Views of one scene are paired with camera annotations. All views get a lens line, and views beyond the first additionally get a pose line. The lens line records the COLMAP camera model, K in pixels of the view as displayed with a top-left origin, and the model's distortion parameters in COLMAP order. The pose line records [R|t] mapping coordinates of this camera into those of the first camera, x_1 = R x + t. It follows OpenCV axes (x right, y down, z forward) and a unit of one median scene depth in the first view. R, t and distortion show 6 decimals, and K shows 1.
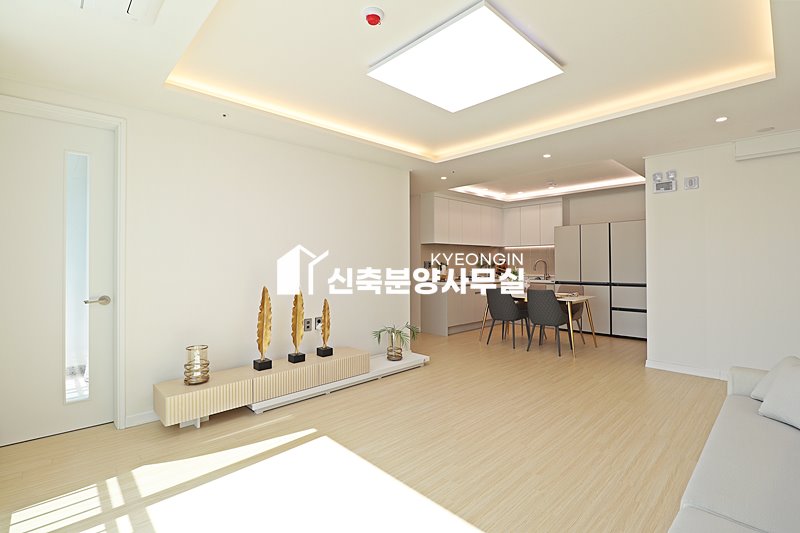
lens RADIAL K [[369.6, 0, 399.4], [0, 369.6, 257.8], [0, 0, 1]] dist [0.000967, -0.014256]
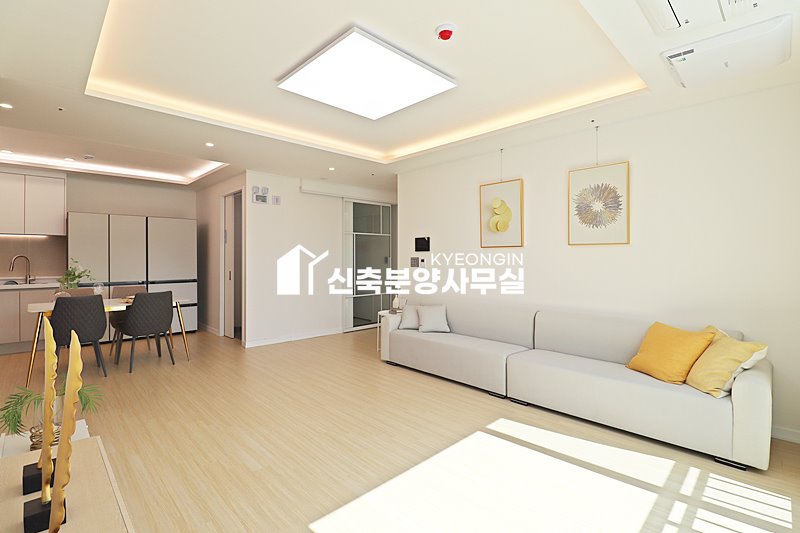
lens RADIAL K [[369.6, 0, 399.4], [0, 369.6, 257.8], [0, 0, 1]] dist [0.000967, -0.014256]
pose [[-0.003785, 0.004761, 0.999982, -0.519987], [-0.013939, 0.999891, -0.004813, 0.006011], [-0.999896, -0.013957, -0.003718, 0.518481]]
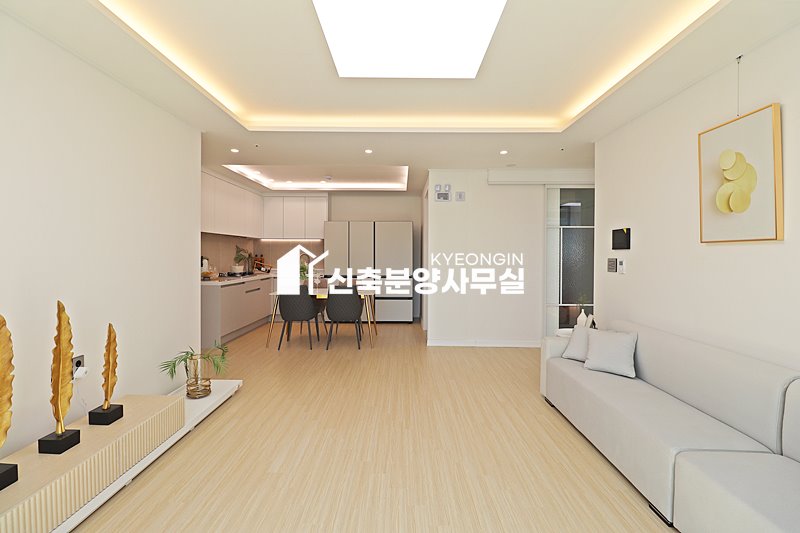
lens RADIAL K [[369.6, 0, 399.4], [0, 369.6, 257.8], [0, 0, 1]] dist [0.000967, -0.014256]
pose [[0.695332, 0.001539, 0.718687, -0.253514], [-0.018402, 0.999708, 0.015663, -0.006725], [-0.718453, -0.024116, 0.695157, 0.240846]]
